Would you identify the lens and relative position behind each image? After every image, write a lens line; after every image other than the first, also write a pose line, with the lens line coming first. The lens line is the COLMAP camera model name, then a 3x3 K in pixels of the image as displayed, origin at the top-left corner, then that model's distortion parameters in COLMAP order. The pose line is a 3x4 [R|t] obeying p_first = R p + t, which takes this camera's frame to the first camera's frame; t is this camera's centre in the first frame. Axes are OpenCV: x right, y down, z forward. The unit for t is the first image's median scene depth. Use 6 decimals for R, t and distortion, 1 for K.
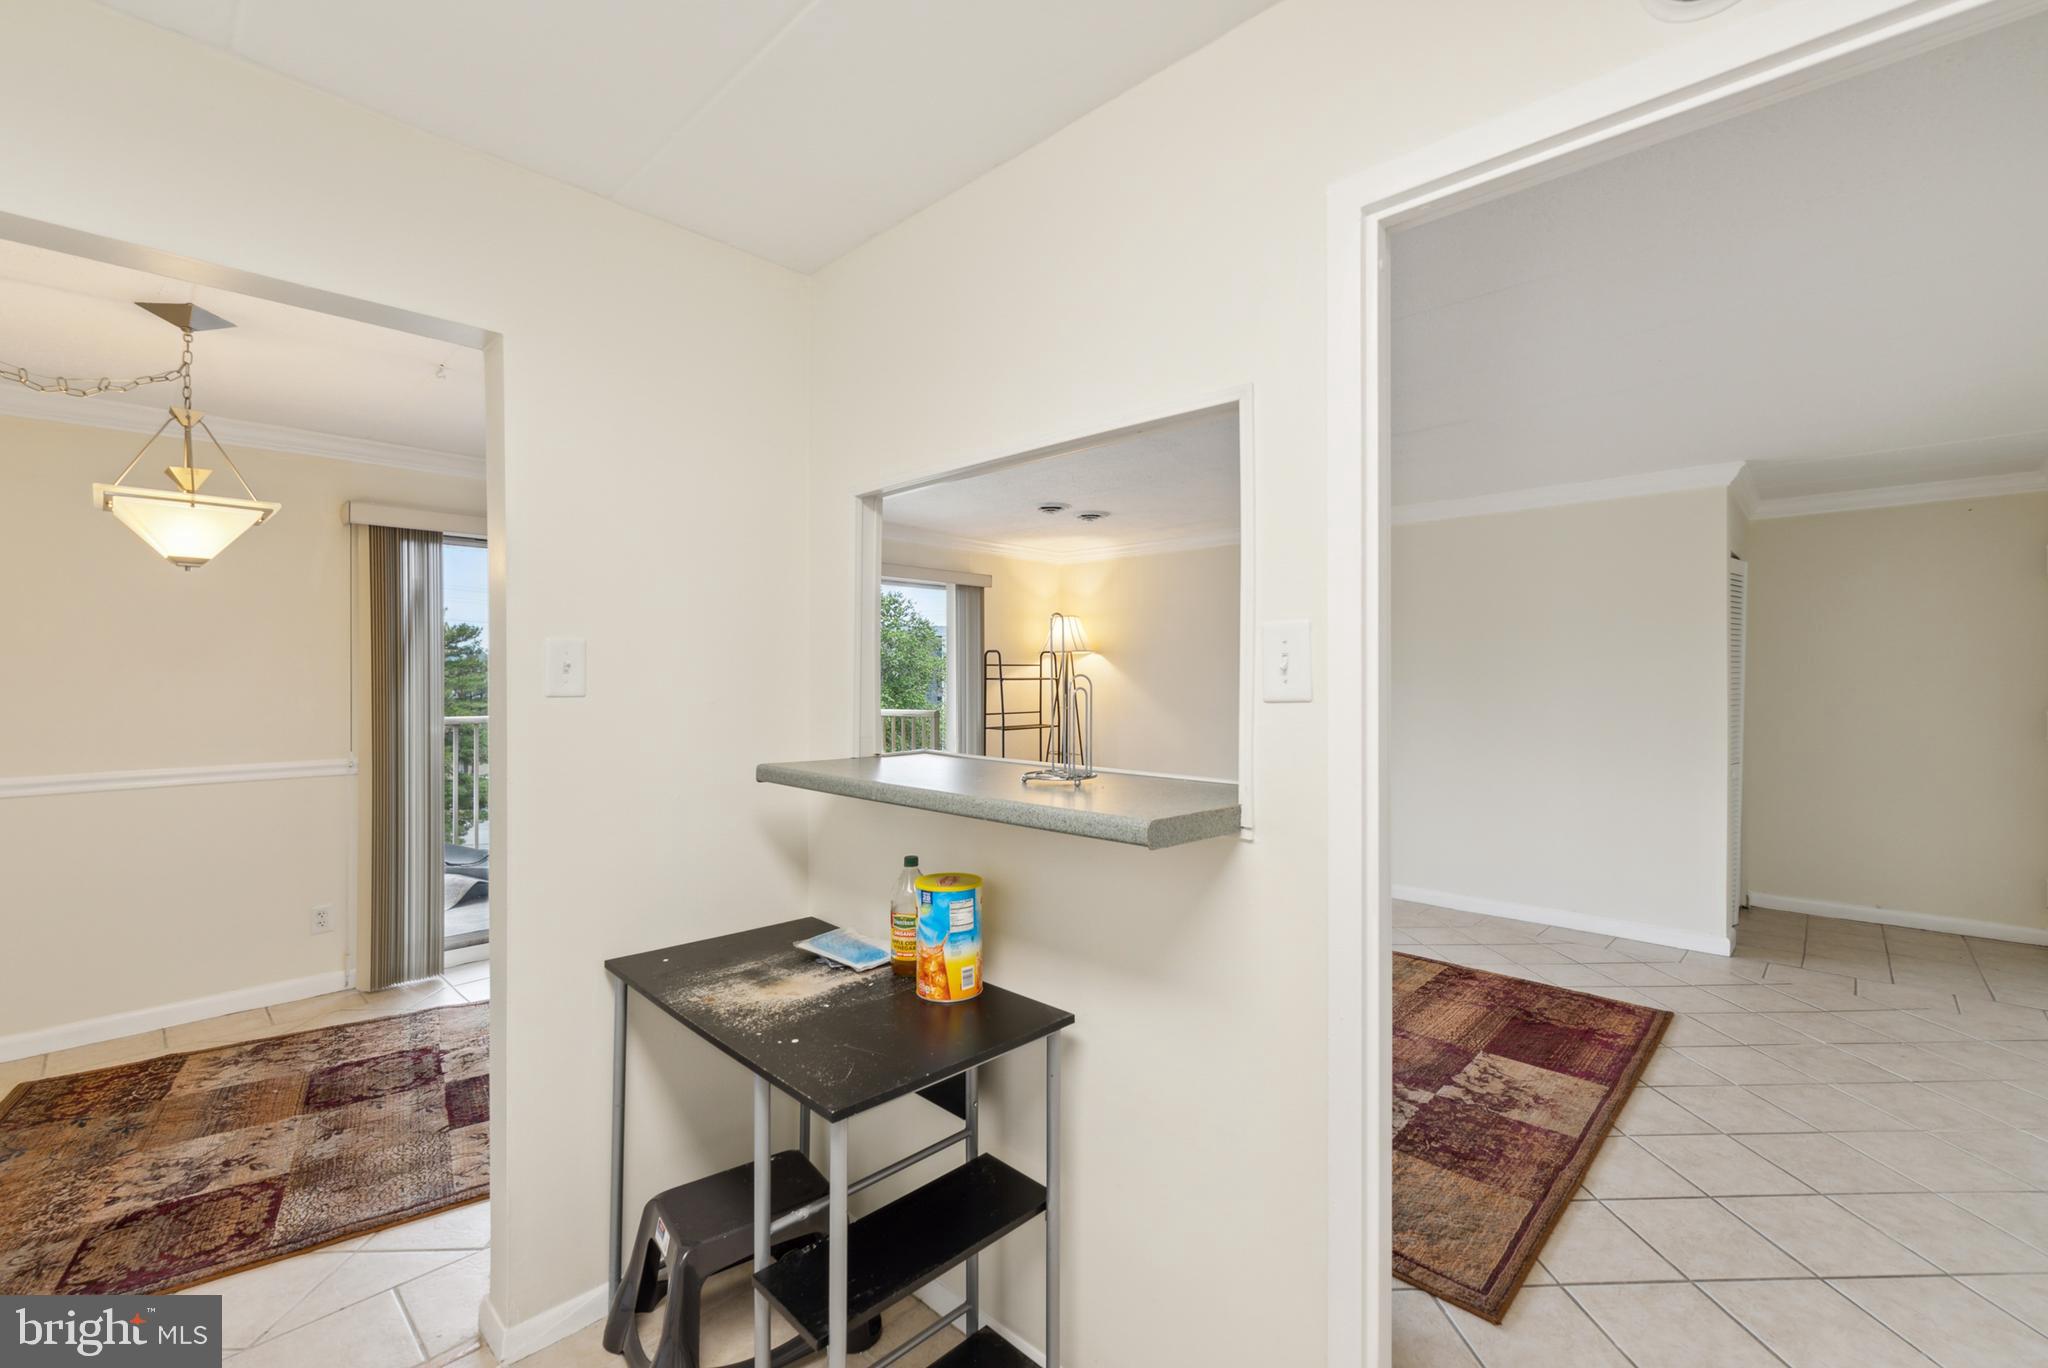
lens RADIAL K [[859.0, 0, 1026.7], [0, 859.0, 675.2], [0, 0, 1]] dist [-0.001217, -0.000495]
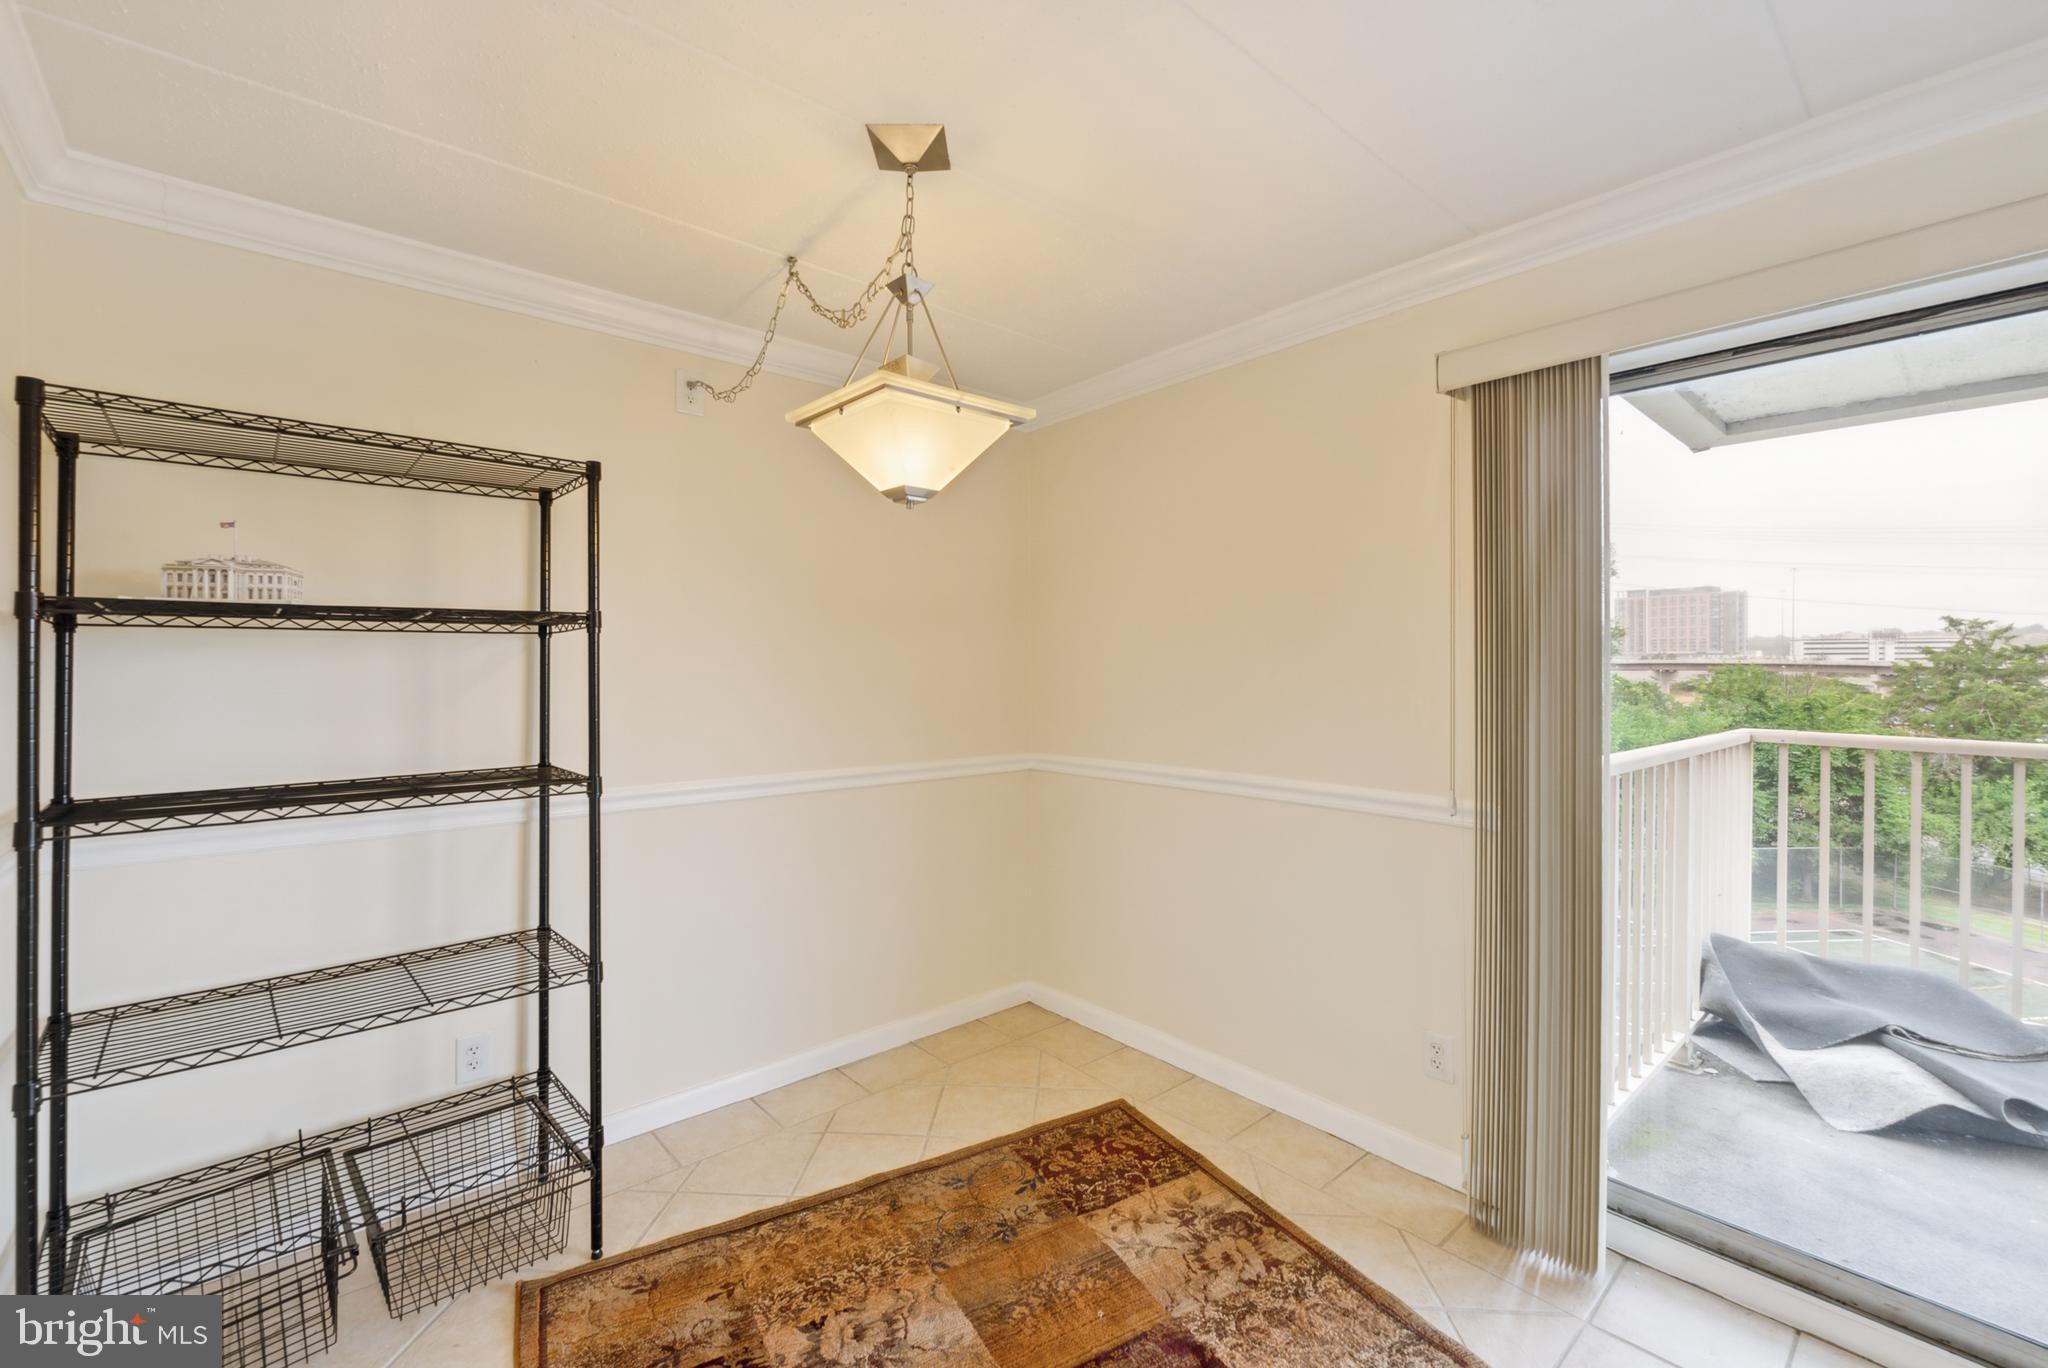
lens RADIAL K [[859.0, 0, 1033.5], [0, 859.0, 662.3], [0, 0, 1]] dist [-0.001217, -0.000495]
pose [[-0.094350, -0.001432, -0.995538, -0.224587], [-0.000713, 0.999999, -0.001371, 0.005727], [0.995539, 0.000581, -0.094350, 0.933998]]
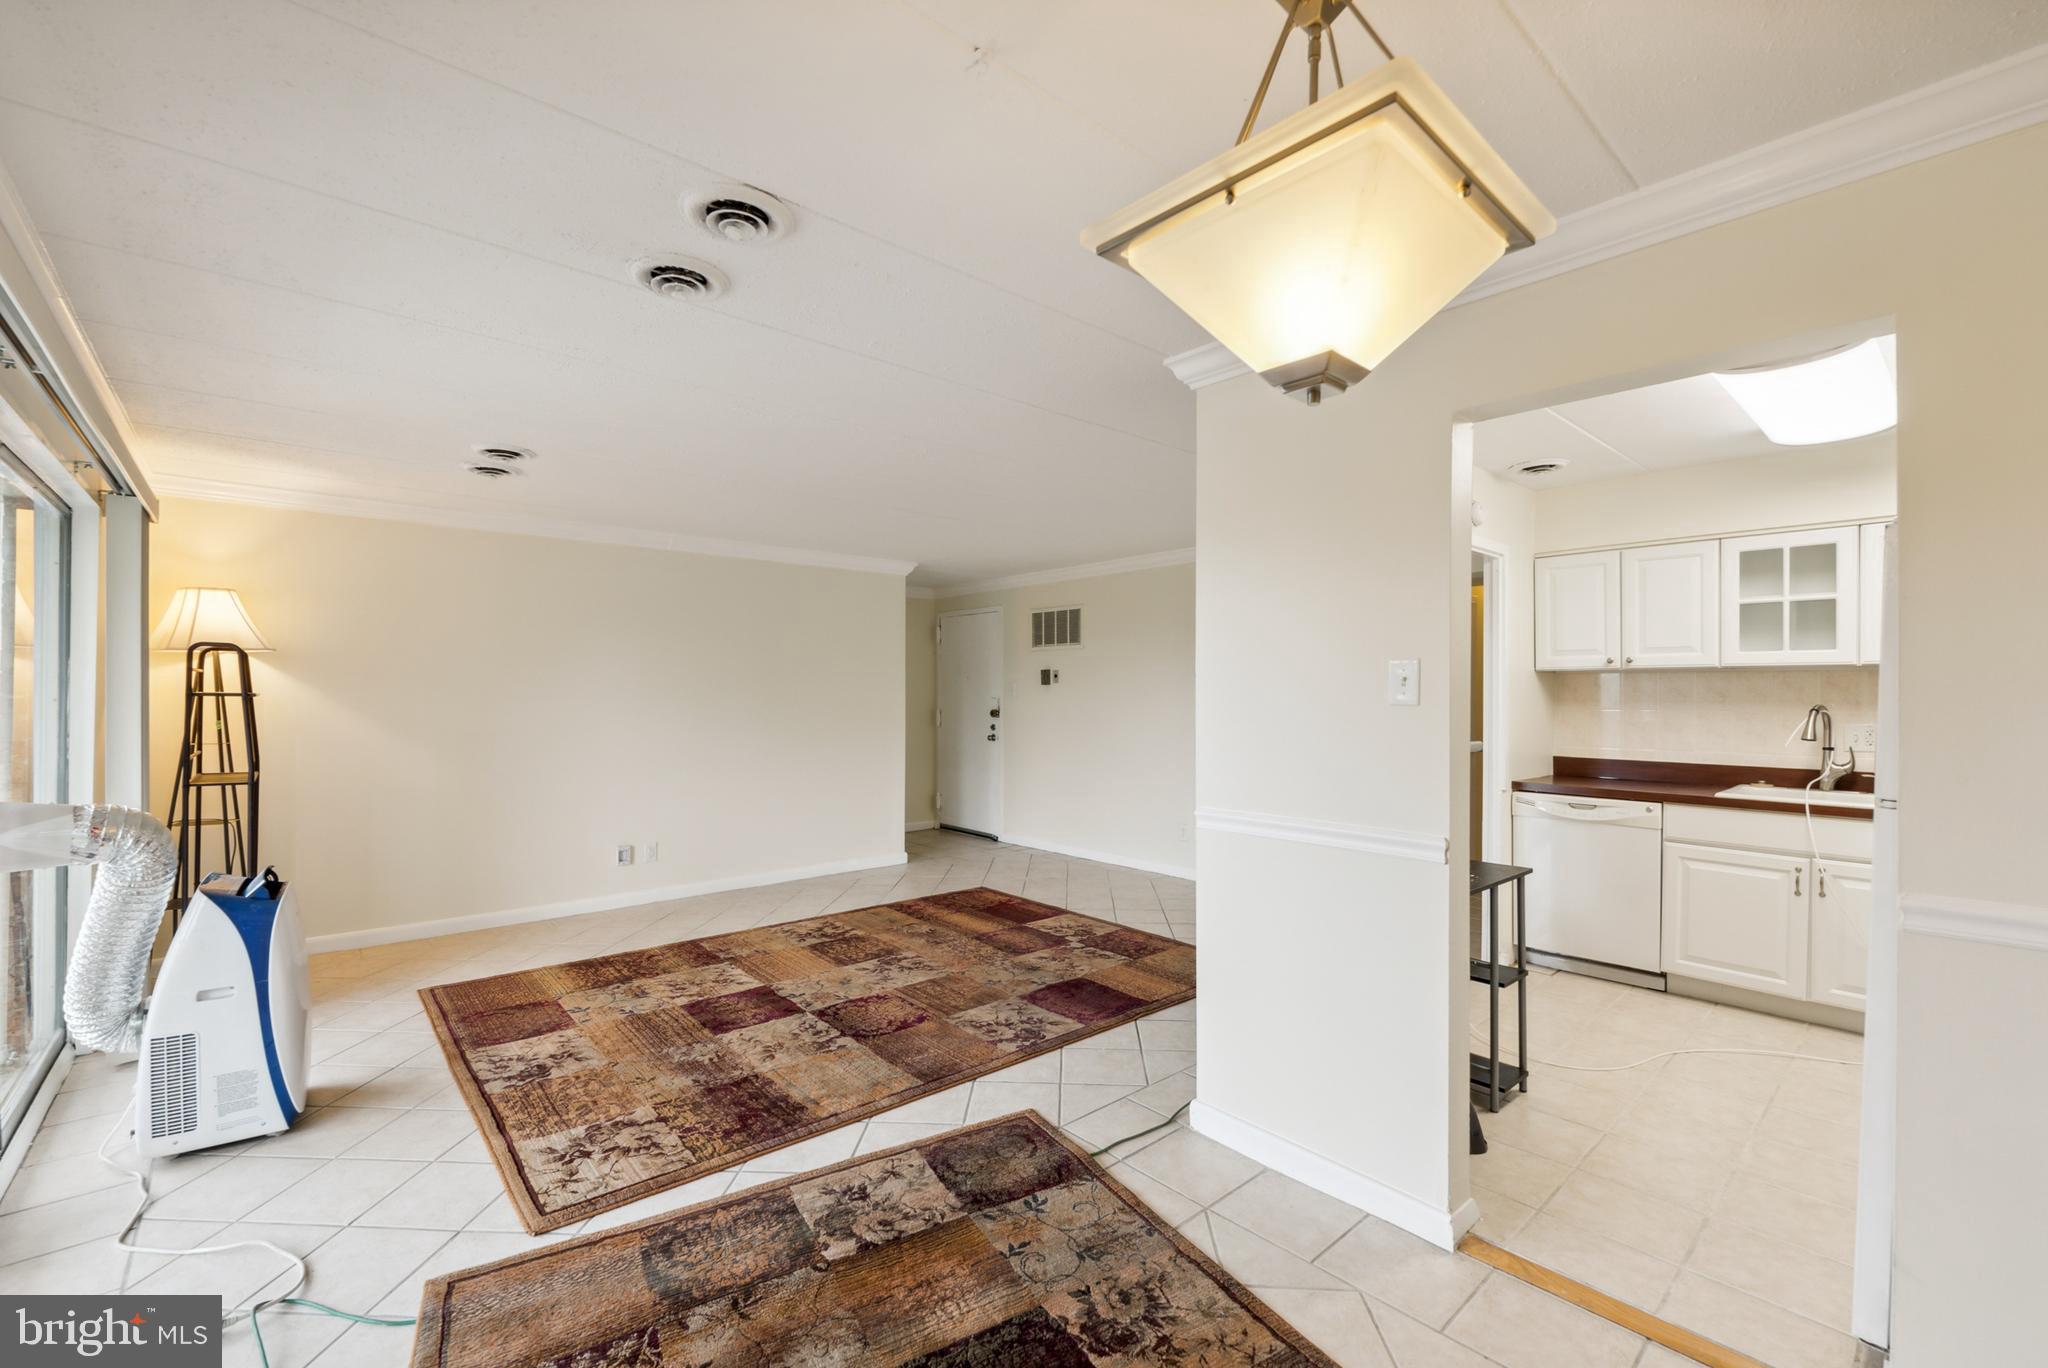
lens RADIAL K [[859.0, 0, 1031.3], [0, 859.0, 699.1], [0, 0, 1]] dist [-0.001217, -0.000495]
pose [[0.080217, -0.005321, 0.996763, -1.091042], [-0.001765, 0.999983, 0.005480, 0.007056], [-0.996776, -0.002198, 0.080206, 0.870651]]
